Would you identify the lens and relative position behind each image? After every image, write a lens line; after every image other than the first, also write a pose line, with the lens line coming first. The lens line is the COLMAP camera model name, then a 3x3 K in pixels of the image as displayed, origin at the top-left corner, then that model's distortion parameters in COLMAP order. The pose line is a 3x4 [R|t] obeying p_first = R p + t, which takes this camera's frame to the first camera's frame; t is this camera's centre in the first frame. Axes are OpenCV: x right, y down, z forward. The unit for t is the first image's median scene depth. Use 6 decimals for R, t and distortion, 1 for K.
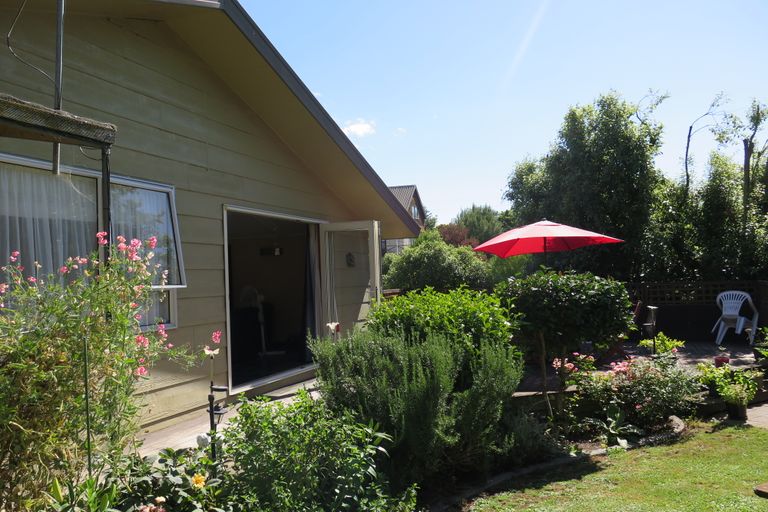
lens RADIAL K [[659.5, 0, 370.7], [0, 659.5, 247.8], [0, 0, 1]] dist [-0.004139, 0.006771]
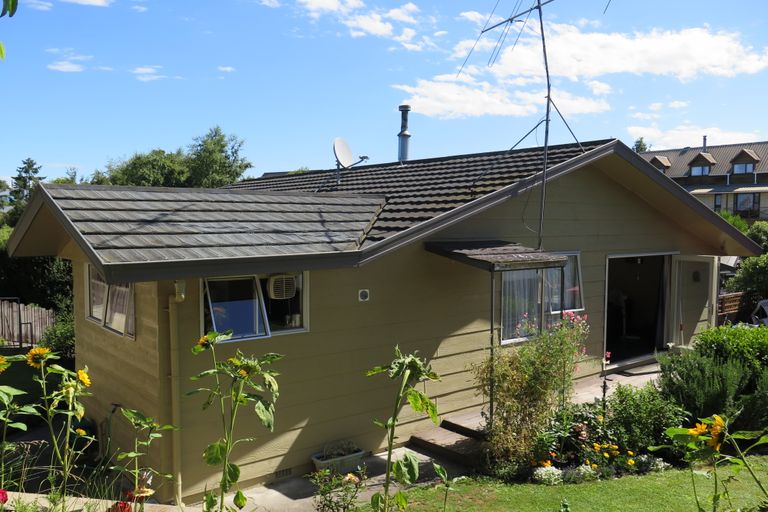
lens RADIAL K [[648.3, 0, 382.2], [0, 648.3, 270.4], [0, 0, 1]] dist [-0.014926, -0.004962]
pose [[0.870824, 0.074789, -0.485872, 0.092173], [-0.013724, 0.991673, 0.128048, -0.282886], [0.491402, -0.104839, 0.864600, -0.824289]]
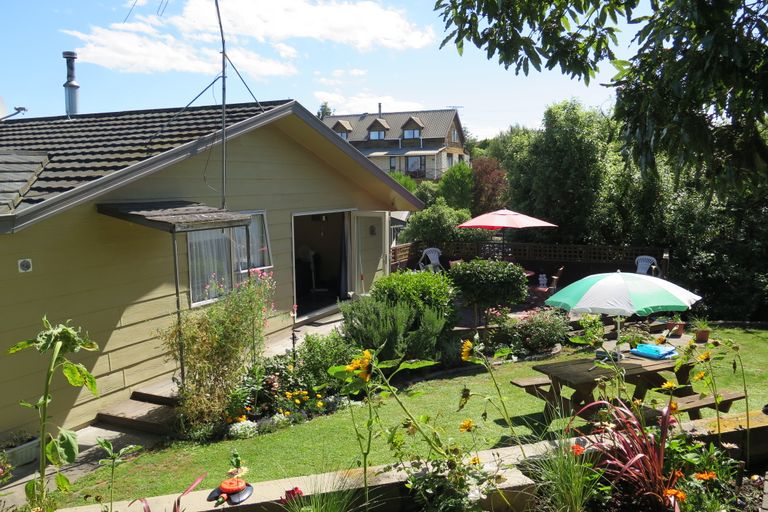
lens RADIAL K [[645.1, 0, 384.3], [0, 645.1, 276.0], [0, 0, 1]] dist [-0.008652, -0.011912]
pose [[0.998283, 0.037797, -0.044755, 0.118770], [-0.028897, 0.982309, 0.185025, -0.277529], [0.050957, -0.183414, 0.981714, -0.810649]]
